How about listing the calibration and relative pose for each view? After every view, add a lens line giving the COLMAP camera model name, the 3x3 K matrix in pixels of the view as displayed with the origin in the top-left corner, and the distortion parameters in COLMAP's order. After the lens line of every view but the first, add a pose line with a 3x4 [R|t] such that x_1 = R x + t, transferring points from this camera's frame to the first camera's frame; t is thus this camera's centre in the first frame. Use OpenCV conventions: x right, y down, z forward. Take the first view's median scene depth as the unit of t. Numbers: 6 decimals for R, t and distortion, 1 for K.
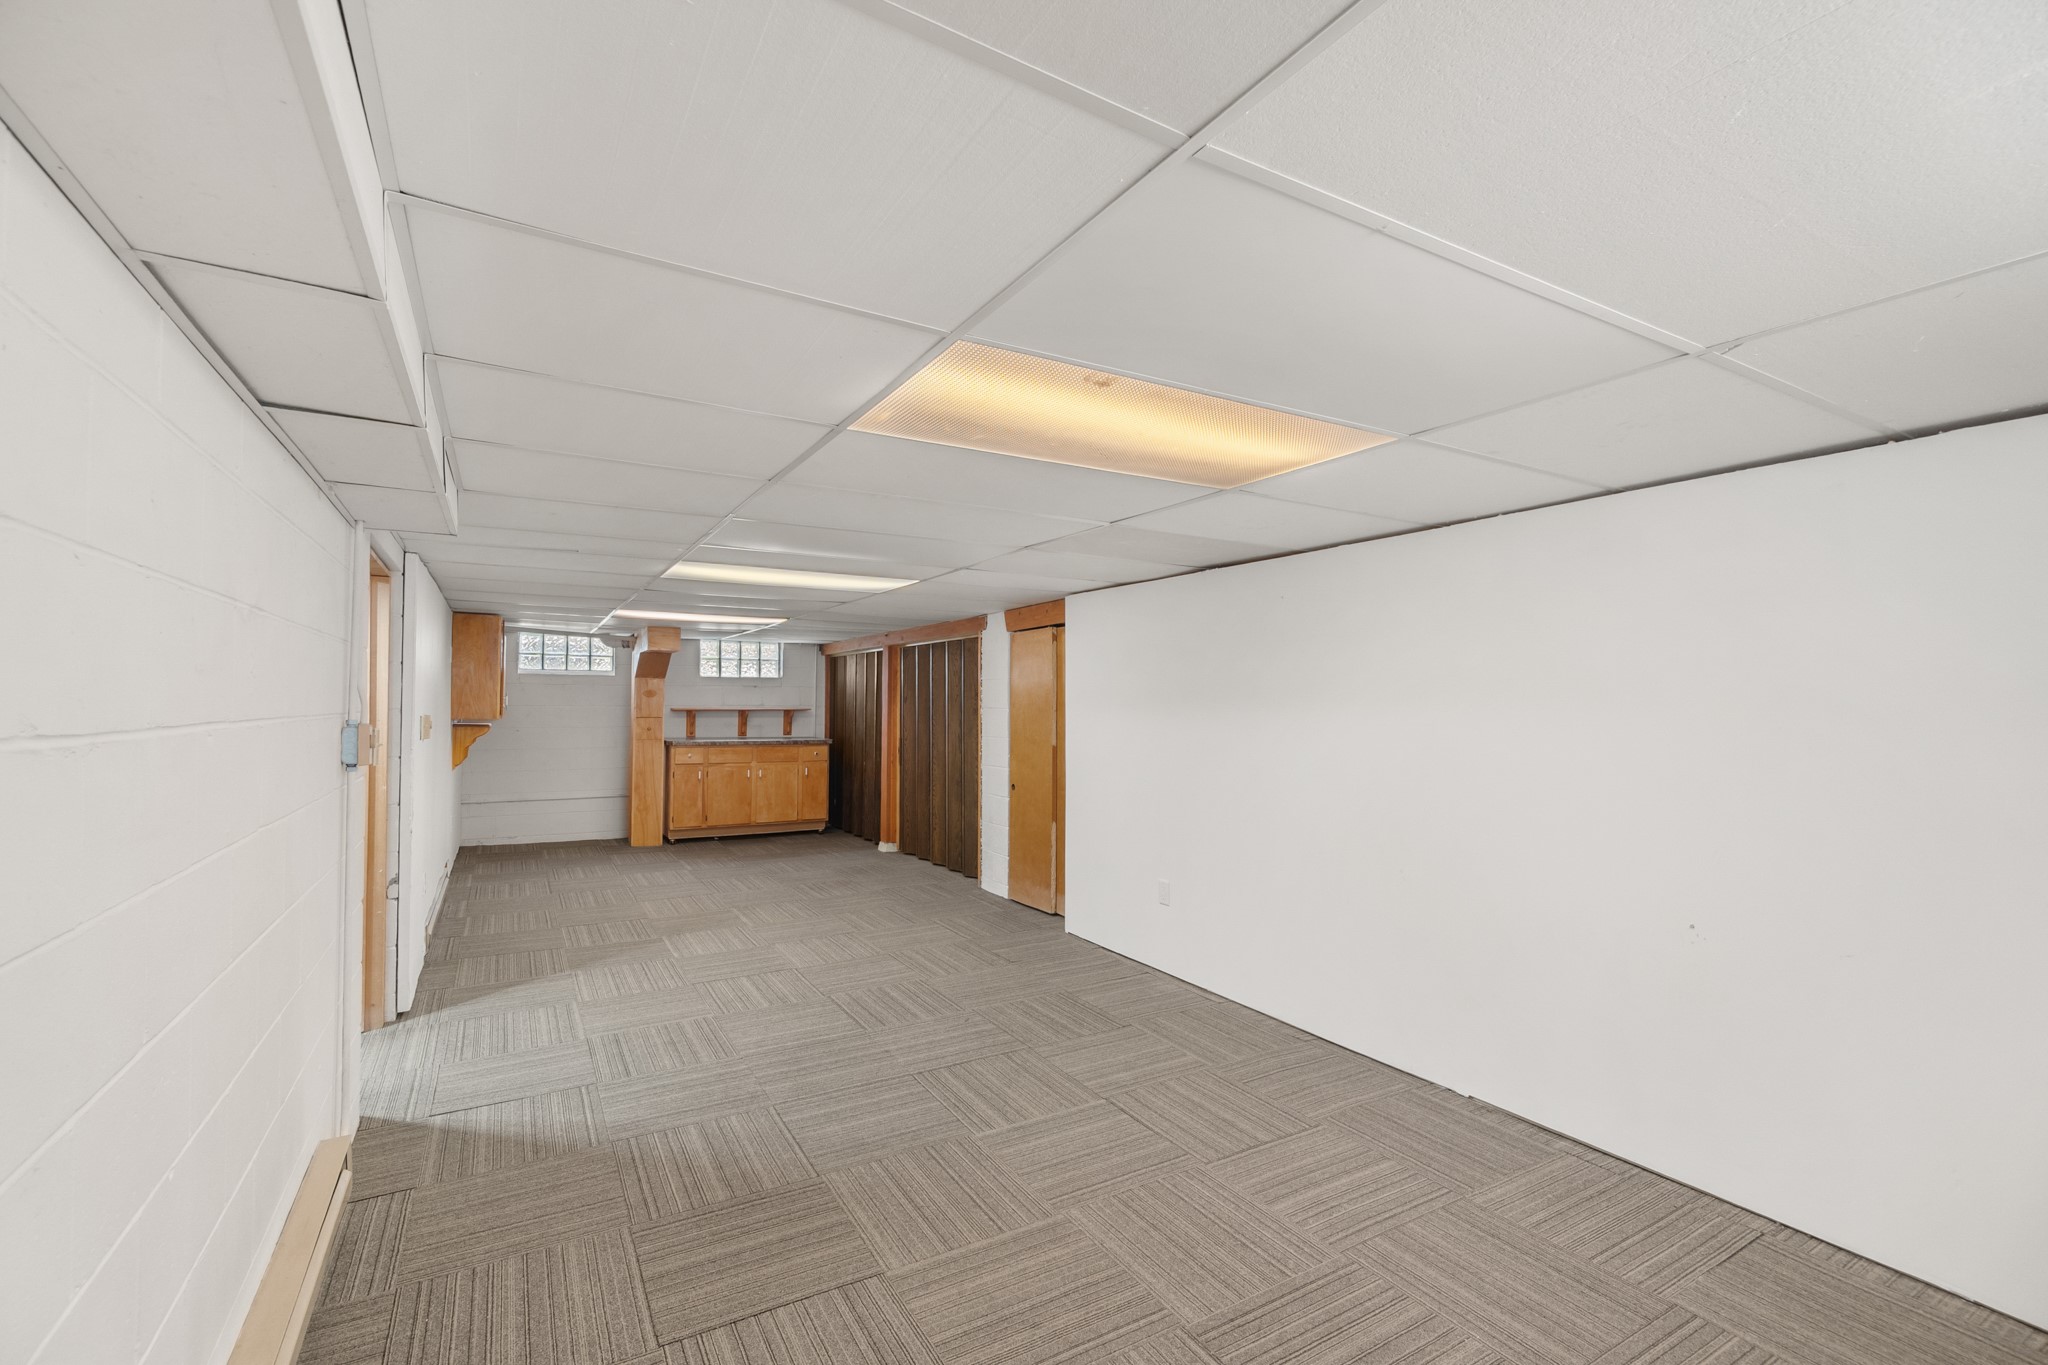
lens RADIAL K [[890.6, 0, 1027.4], [0, 890.6, 684.1], [0, 0, 1]] dist [0.002925, -0.000437]
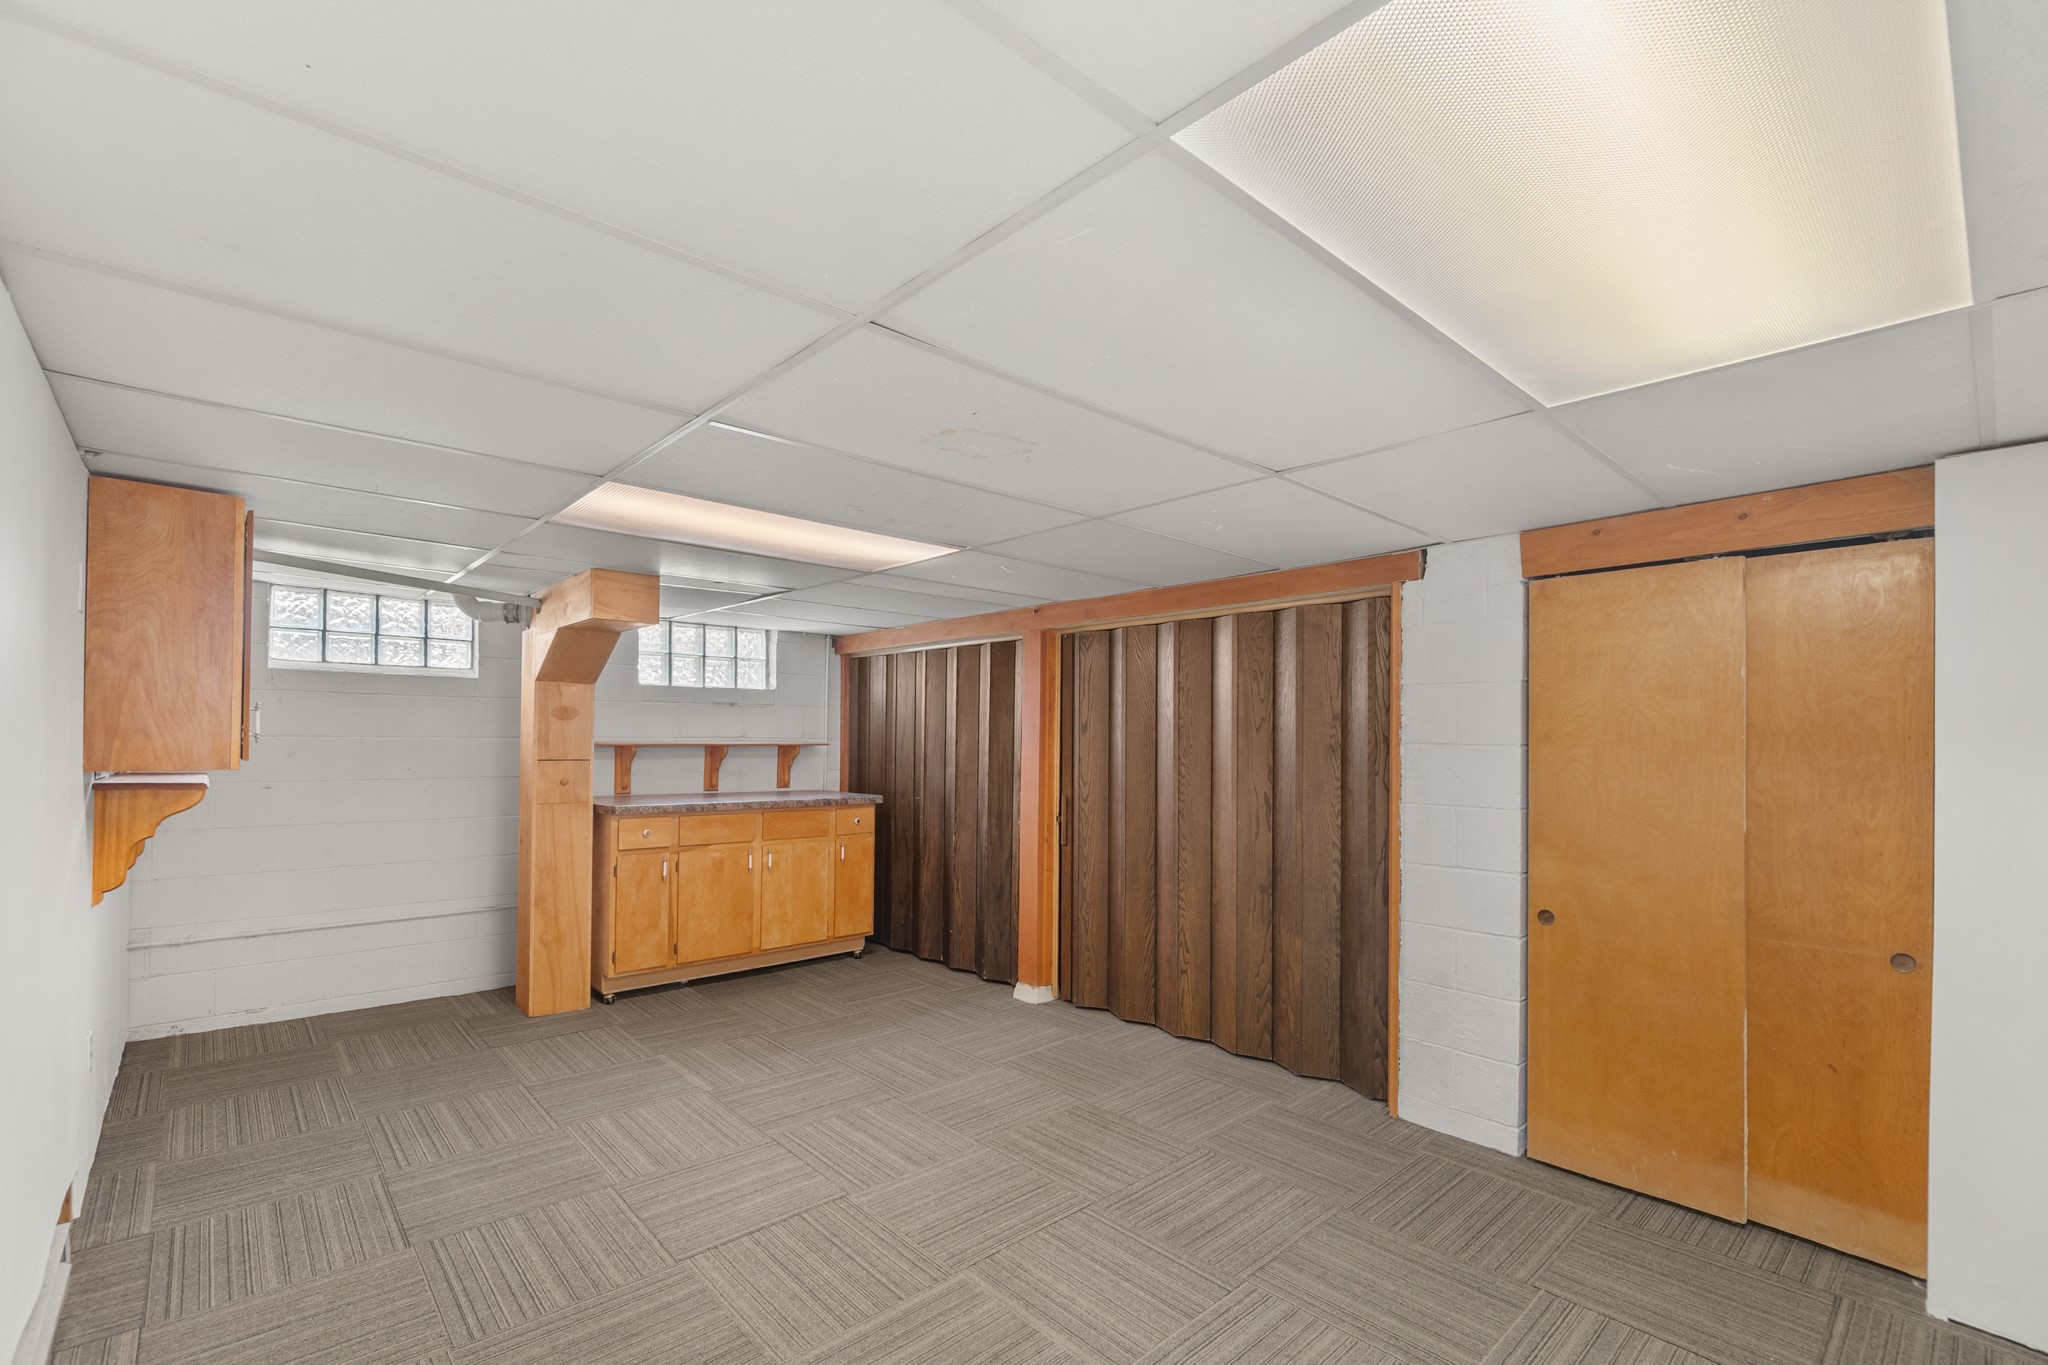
lens RADIAL K [[890.6, 0, 1003.8], [0, 890.6, 735.9], [0, 0, 1]] dist [0.002925, -0.000437]
pose [[0.979273, 0.004935, 0.202486, -0.277347], [-0.008833, 0.999793, 0.018352, 0.012184], [-0.202354, -0.019760, 0.979113, 0.445138]]
